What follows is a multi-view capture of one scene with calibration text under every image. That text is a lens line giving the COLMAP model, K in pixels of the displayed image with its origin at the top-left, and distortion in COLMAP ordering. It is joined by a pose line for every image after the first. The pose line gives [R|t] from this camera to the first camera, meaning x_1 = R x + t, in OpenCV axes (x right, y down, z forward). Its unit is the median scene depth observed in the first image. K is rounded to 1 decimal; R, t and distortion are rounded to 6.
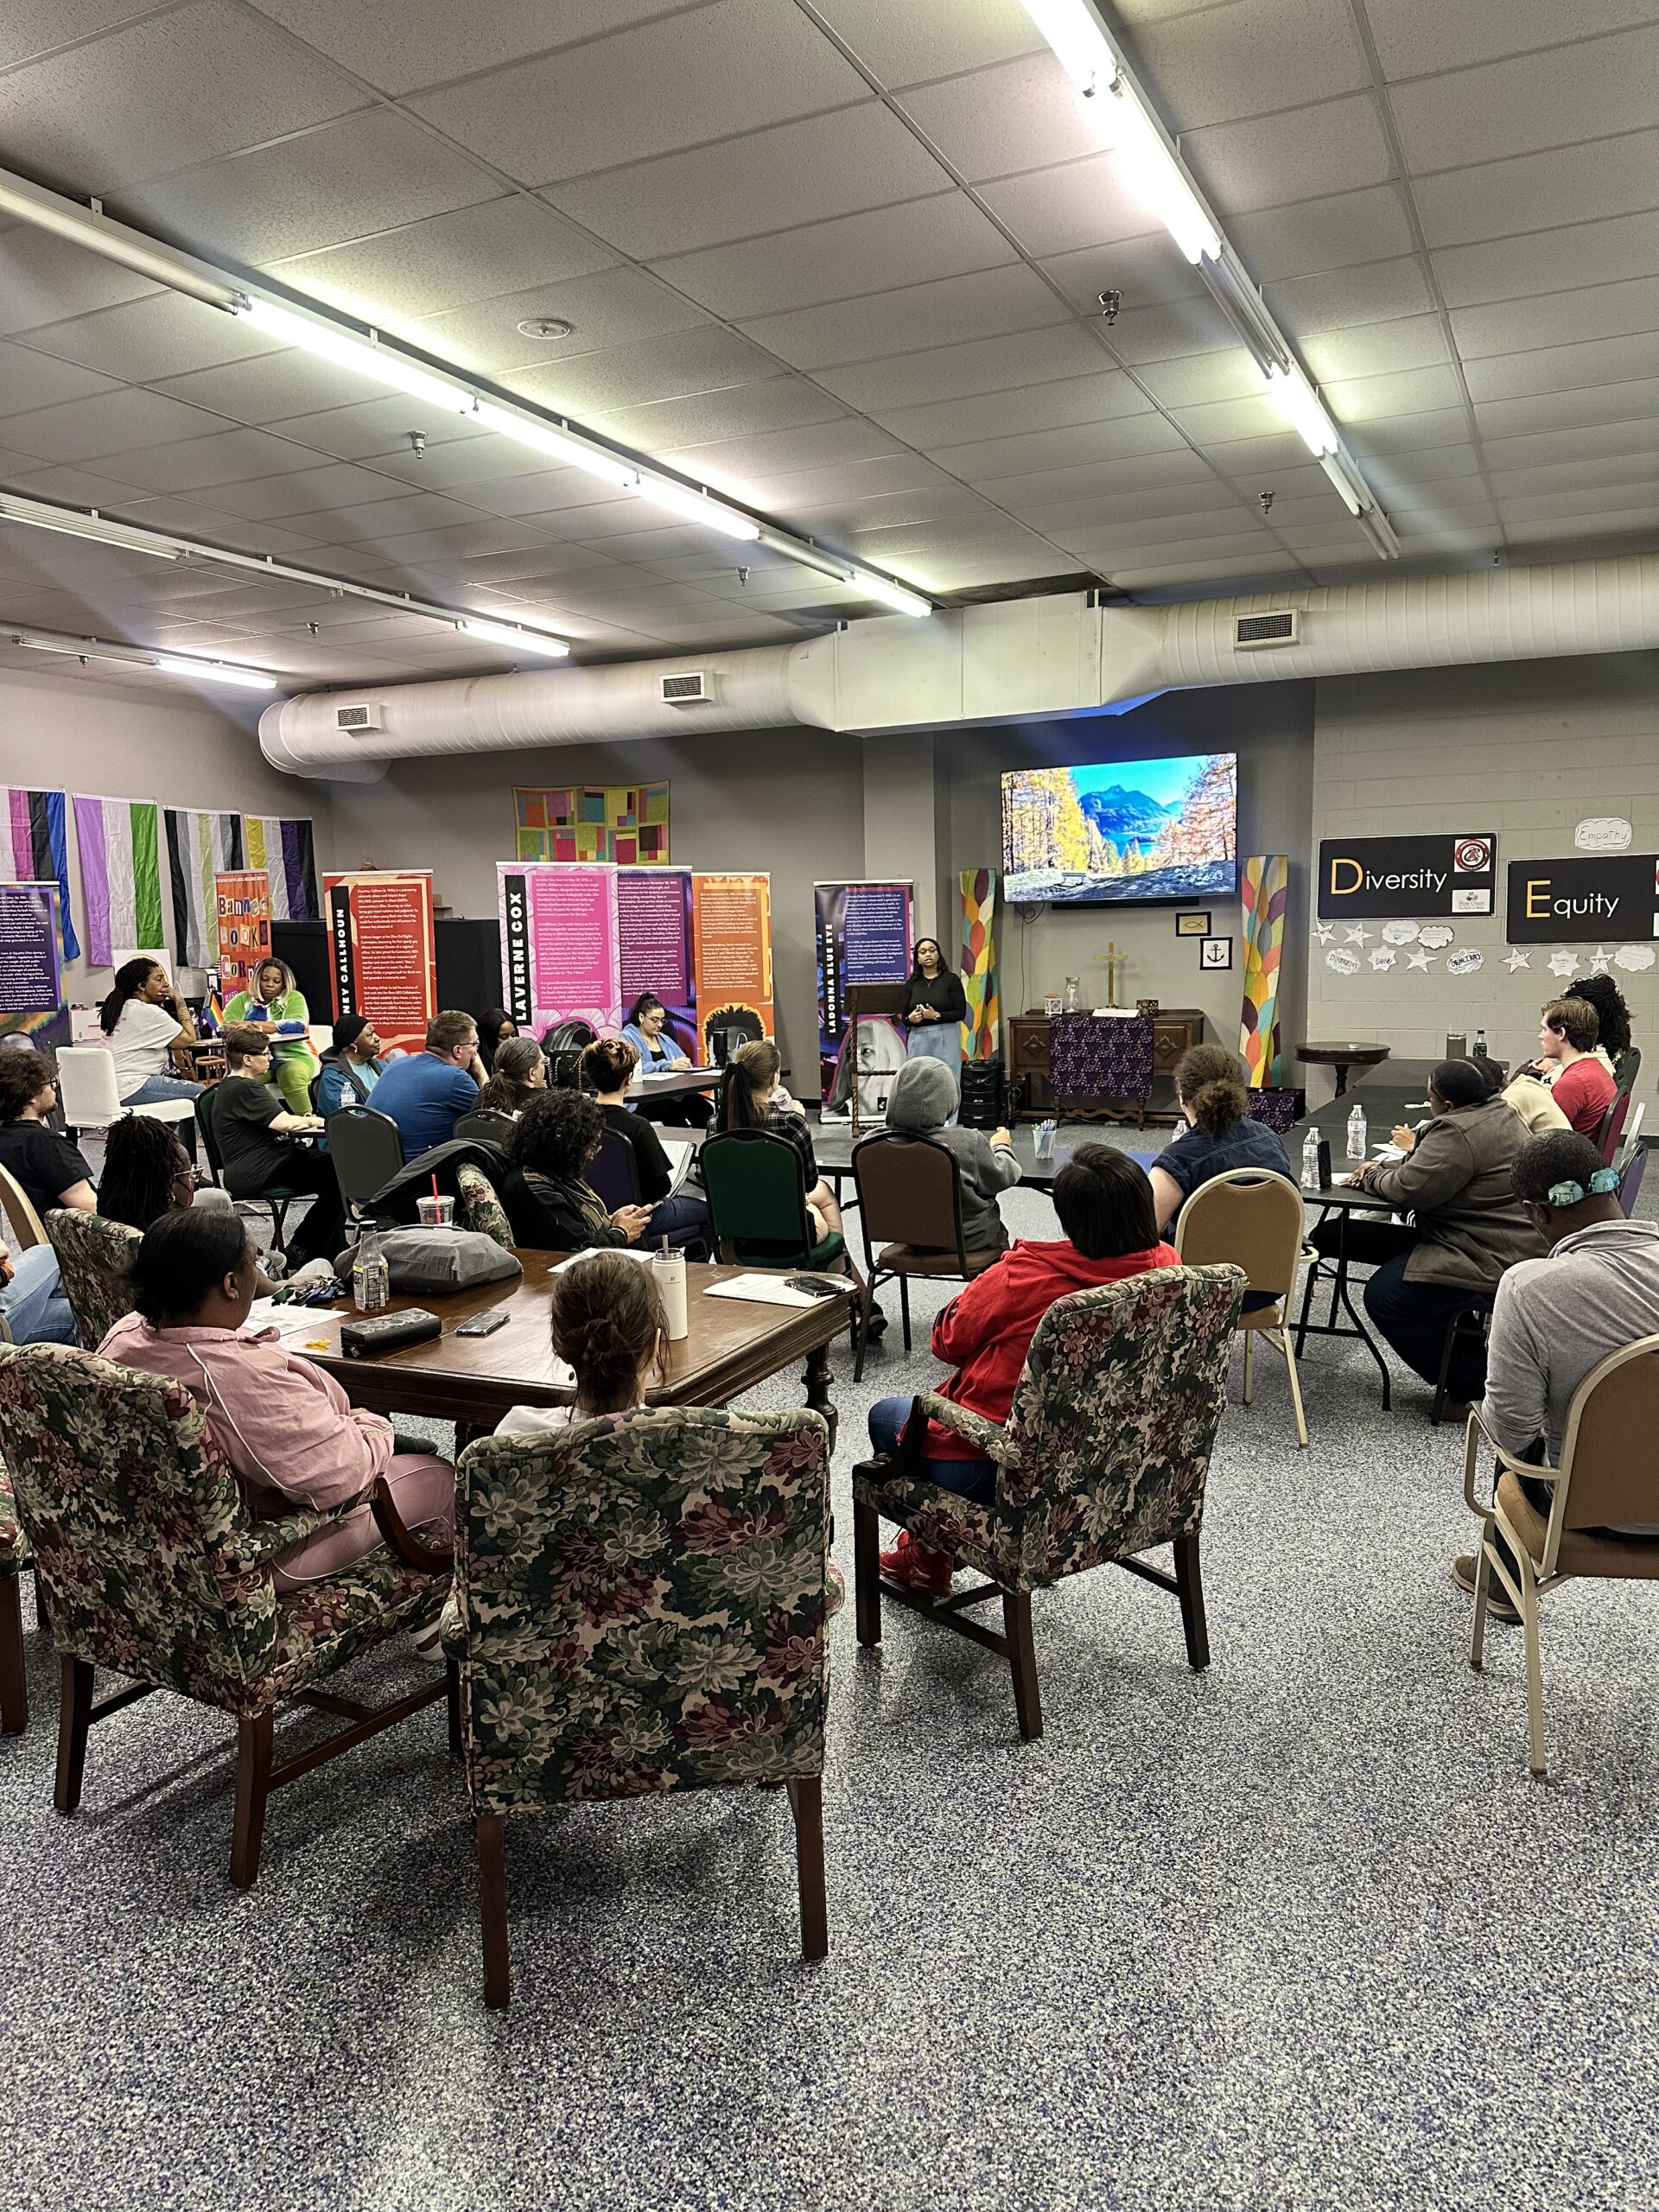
lens RADIAL K [[1564.3, 0, 833.9], [0, 1564.3, 1114.6], [0, 0, 1]] dist [0.099534, -0.139484]
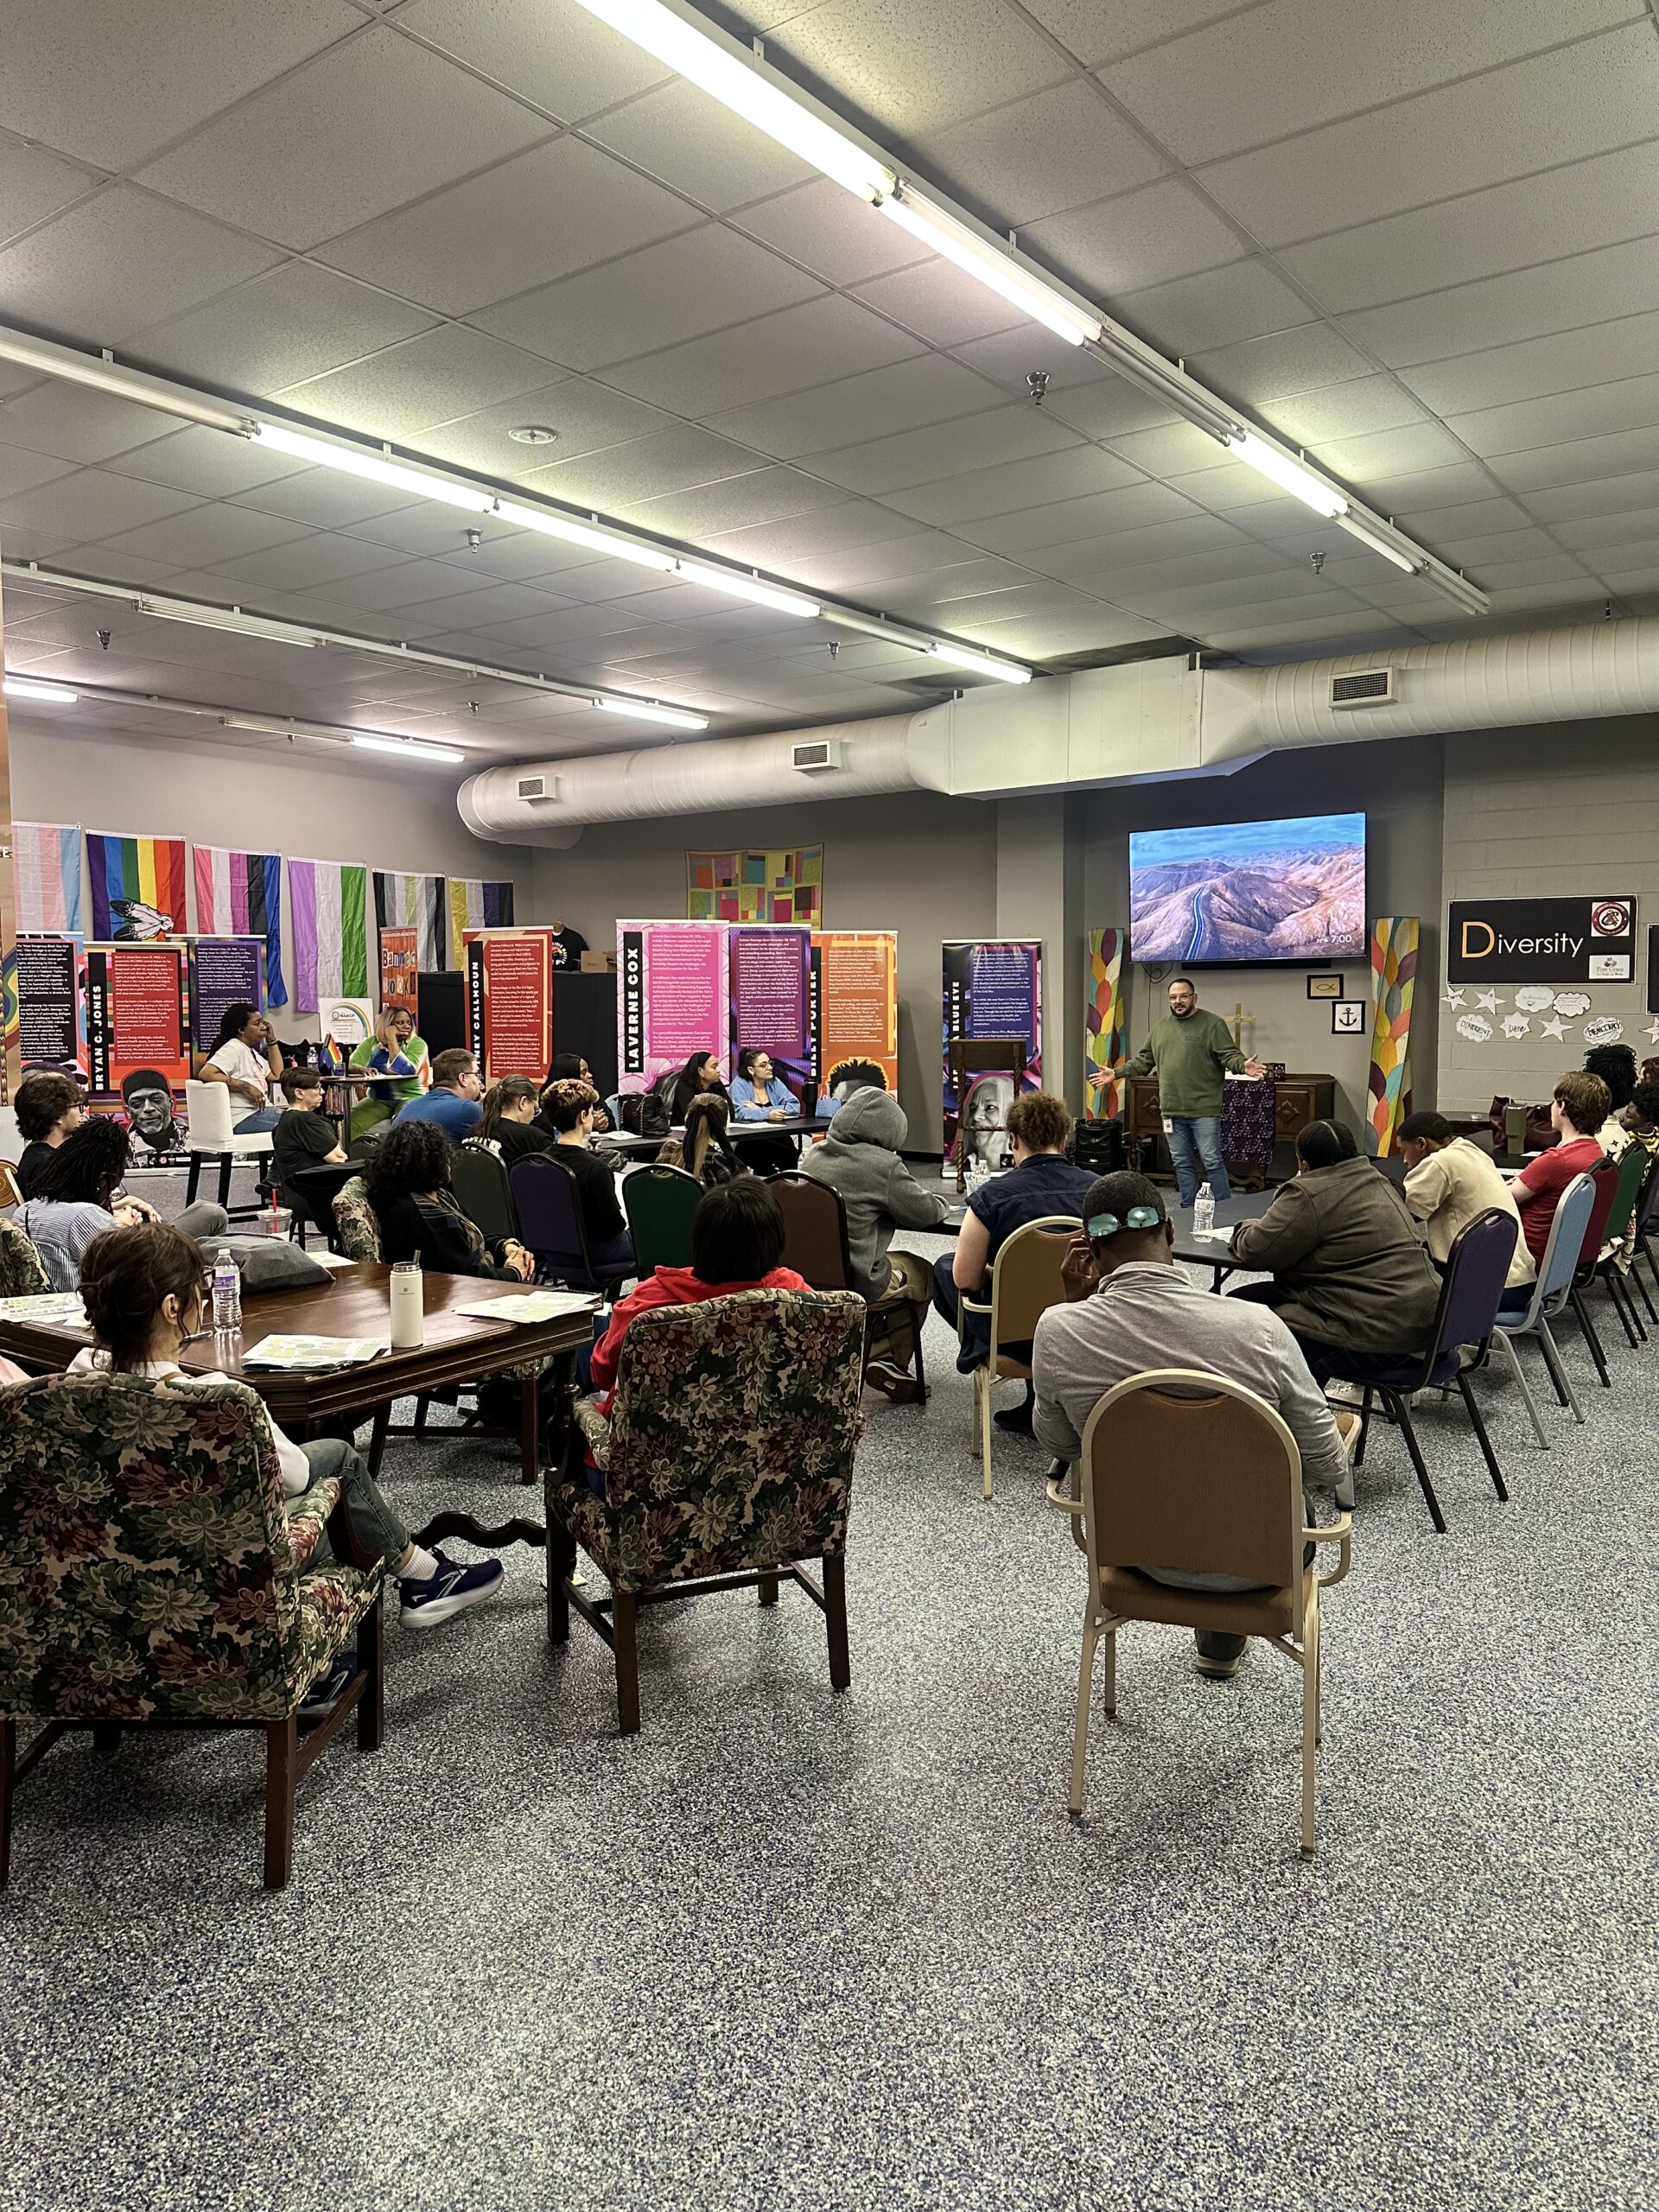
lens RADIAL K [[1558.2, 0, 829.5], [0, 1558.2, 1106.0], [0, 0, 1]] dist [0.089374, -0.154073]
pose [[0.981863, 0.028474, -0.187443, 0.129624], [-0.036843, 0.998467, -0.041314, 0.004551], [0.185980, 0.047470, 0.981406, -0.007913]]
